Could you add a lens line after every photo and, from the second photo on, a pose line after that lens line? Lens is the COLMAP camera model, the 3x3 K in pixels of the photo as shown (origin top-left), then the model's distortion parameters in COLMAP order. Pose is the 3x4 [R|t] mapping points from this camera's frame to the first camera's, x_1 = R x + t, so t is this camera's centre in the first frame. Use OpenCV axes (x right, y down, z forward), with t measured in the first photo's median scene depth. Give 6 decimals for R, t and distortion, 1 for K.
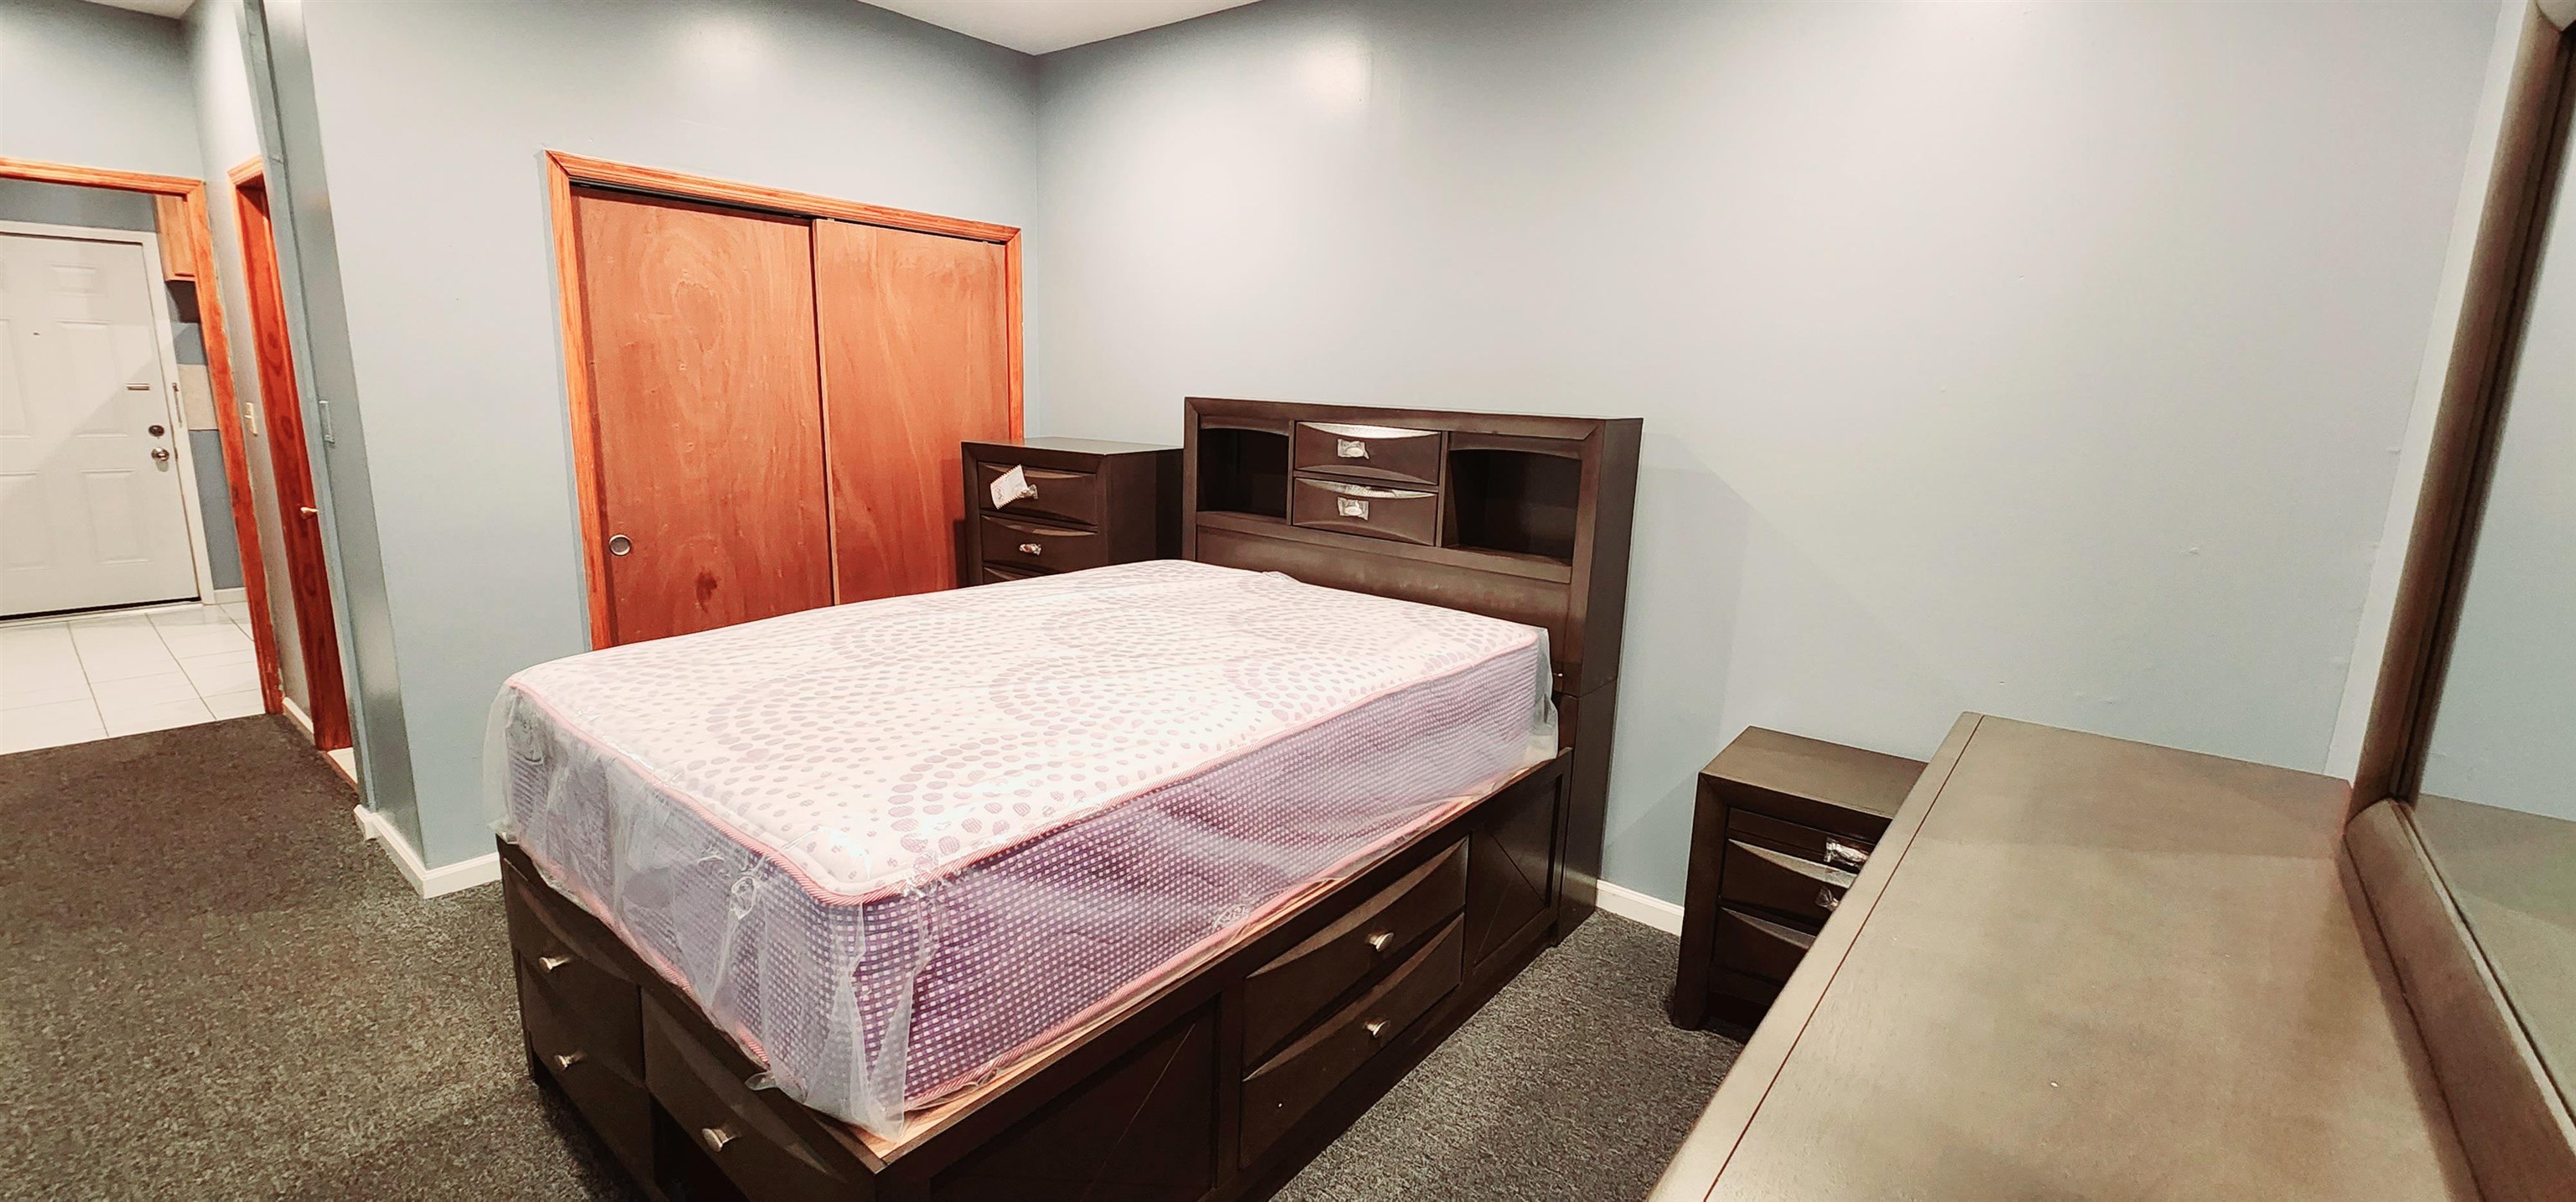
lens RADIAL K [[1053.5, 0, 1281.9], [0, 1053.5, 586.5], [0, 0, 1]] dist [0.004132, -0.000026]
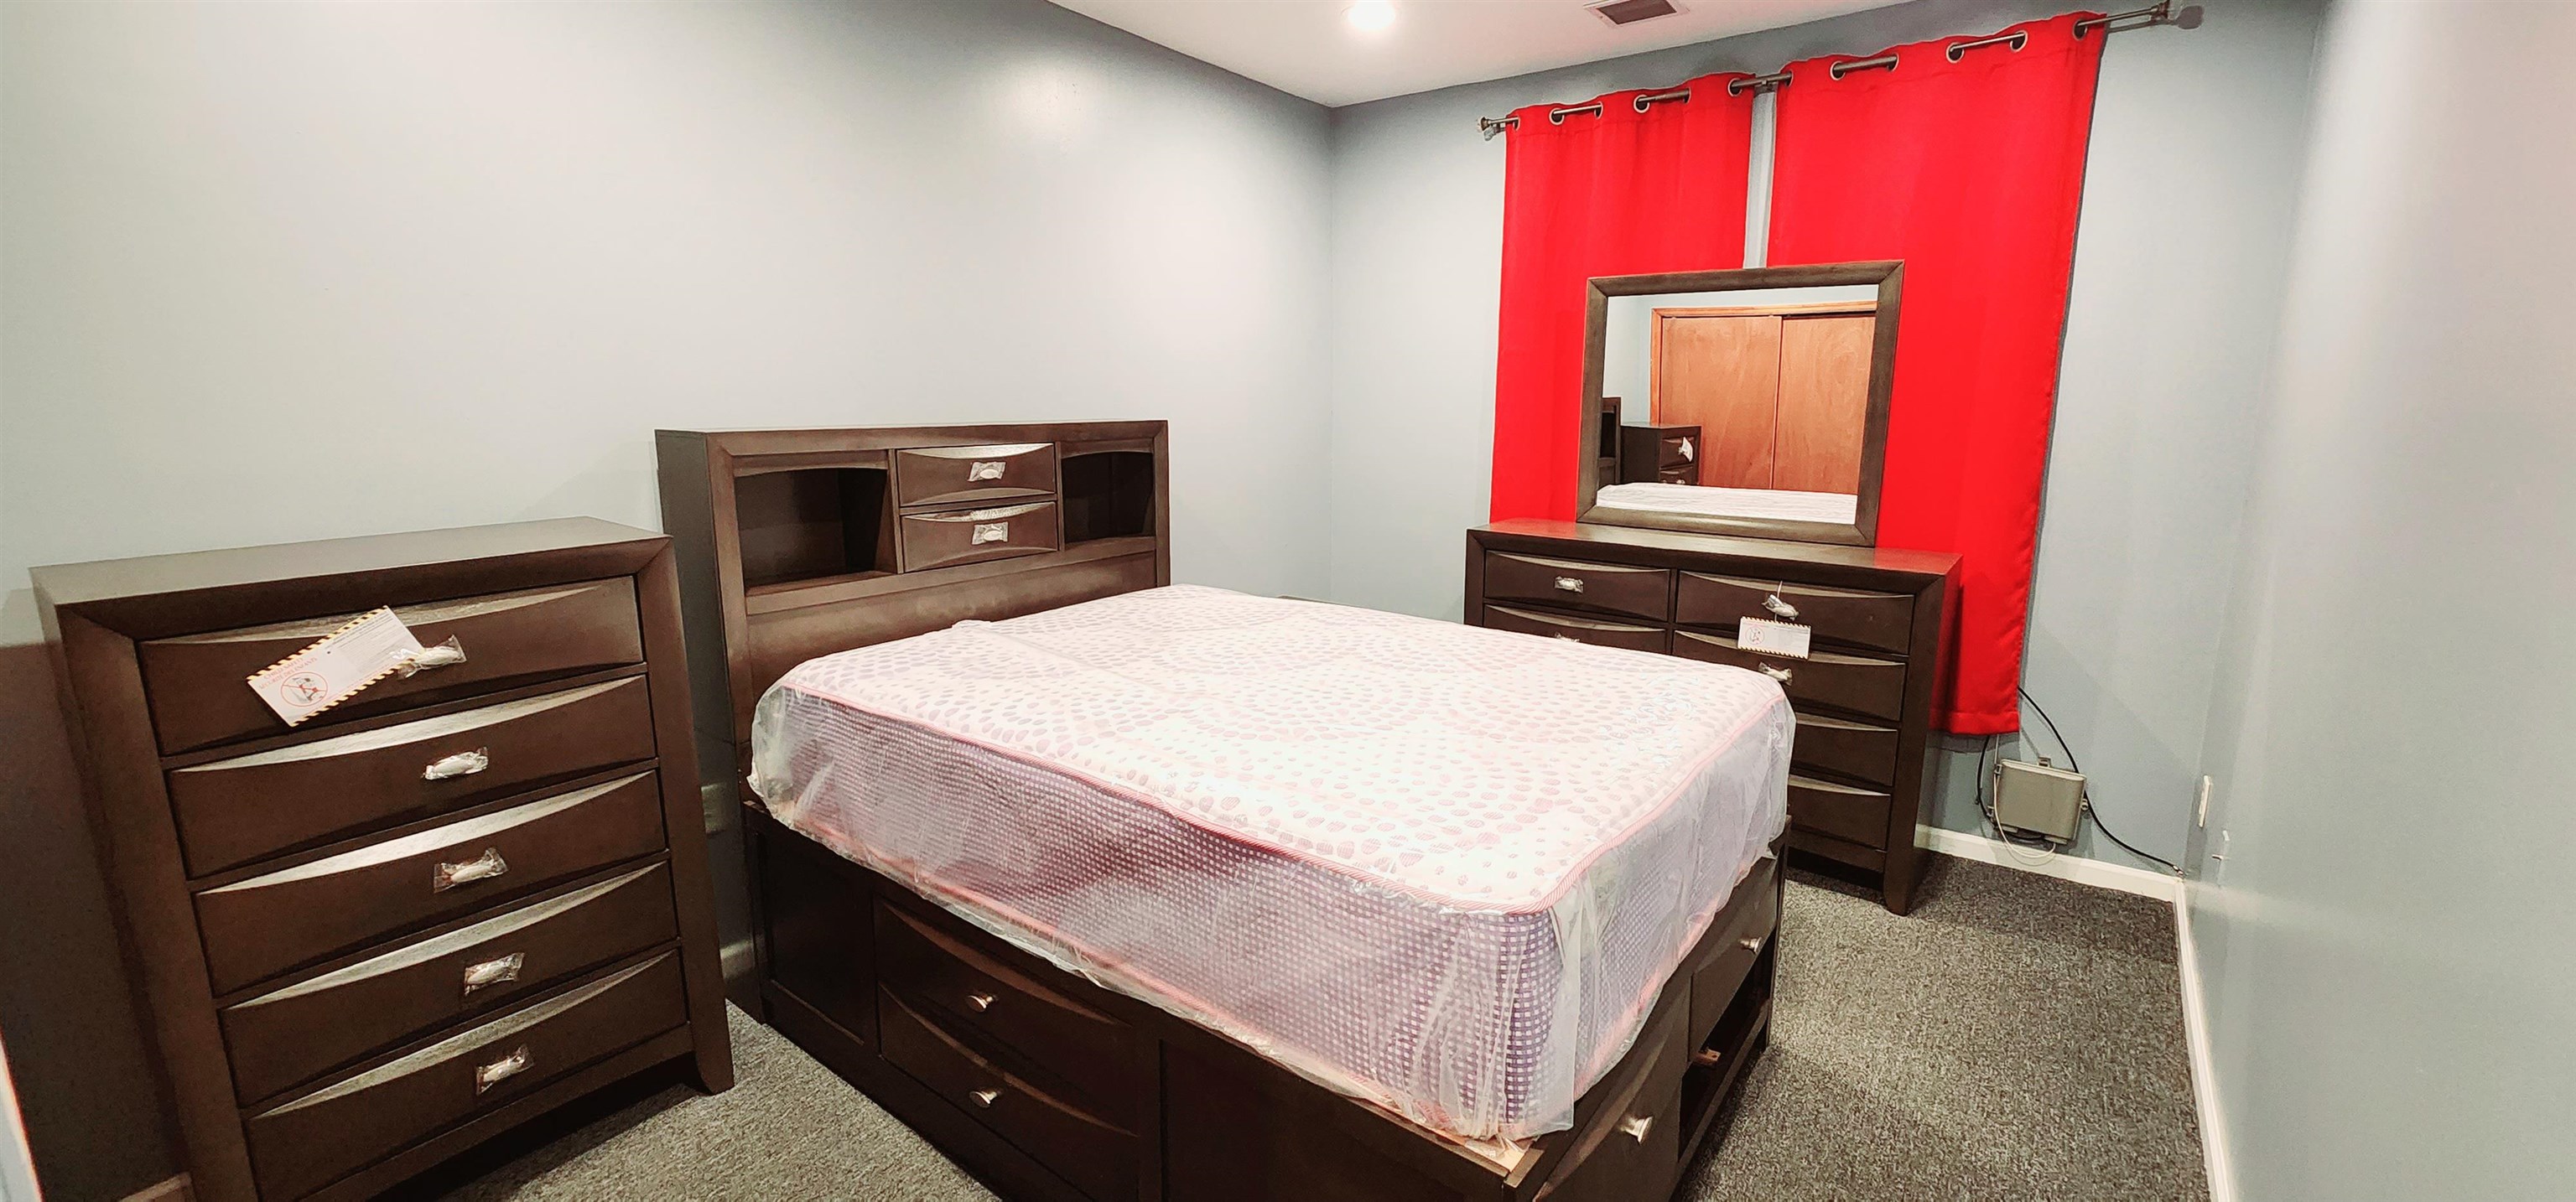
lens RADIAL K [[1053.5, 0, 1292.8], [0, 1053.5, 597.5], [0, 0, 1]] dist [0.004132, -0.000026]
pose [[-0.058560, -0.220735, 0.973574, -0.884919], [0.189612, 0.955035, 0.227937, -0.183629], [-0.980111, 0.197949, -0.014073, 0.758730]]
